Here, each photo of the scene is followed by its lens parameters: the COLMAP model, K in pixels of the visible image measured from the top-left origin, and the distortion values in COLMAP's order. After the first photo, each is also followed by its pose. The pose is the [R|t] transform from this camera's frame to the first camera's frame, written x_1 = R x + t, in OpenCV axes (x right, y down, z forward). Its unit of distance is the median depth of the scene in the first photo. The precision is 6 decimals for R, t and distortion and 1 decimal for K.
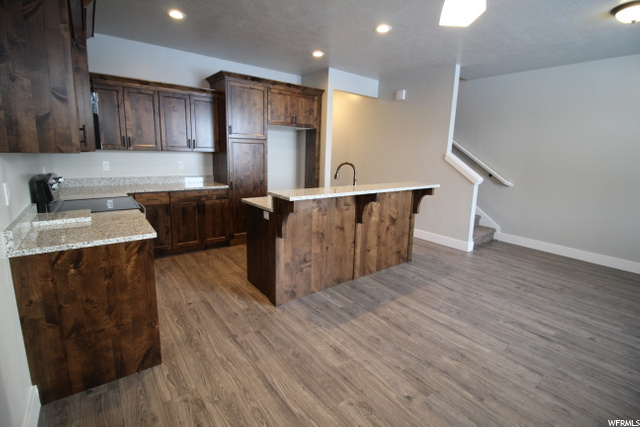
lens RADIAL K [[296.6, 0, 318.4], [0, 296.6, 213.2], [0, 0, 1]] dist [-0.003046, -0.002031]
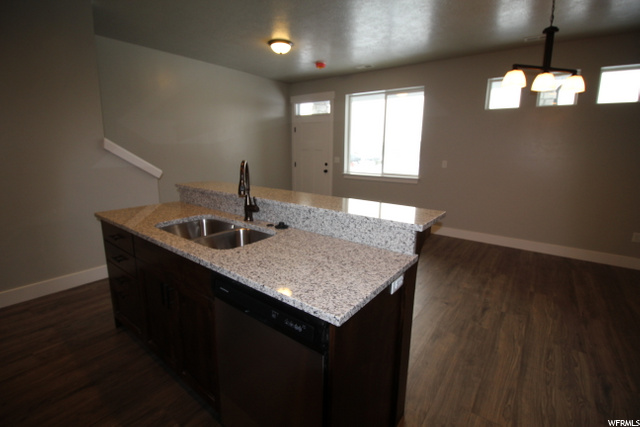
lens RADIAL K [[296.6, 0, 317.2], [0, 296.6, 208.1], [0, 0, 1]] dist [-0.003046, -0.002031]
pose [[-0.266145, -0.235447, 0.934736, -0.821694], [0.167939, 0.943554, 0.285485, -0.406930], [-0.949191, 0.232959, -0.211582, 1.759340]]
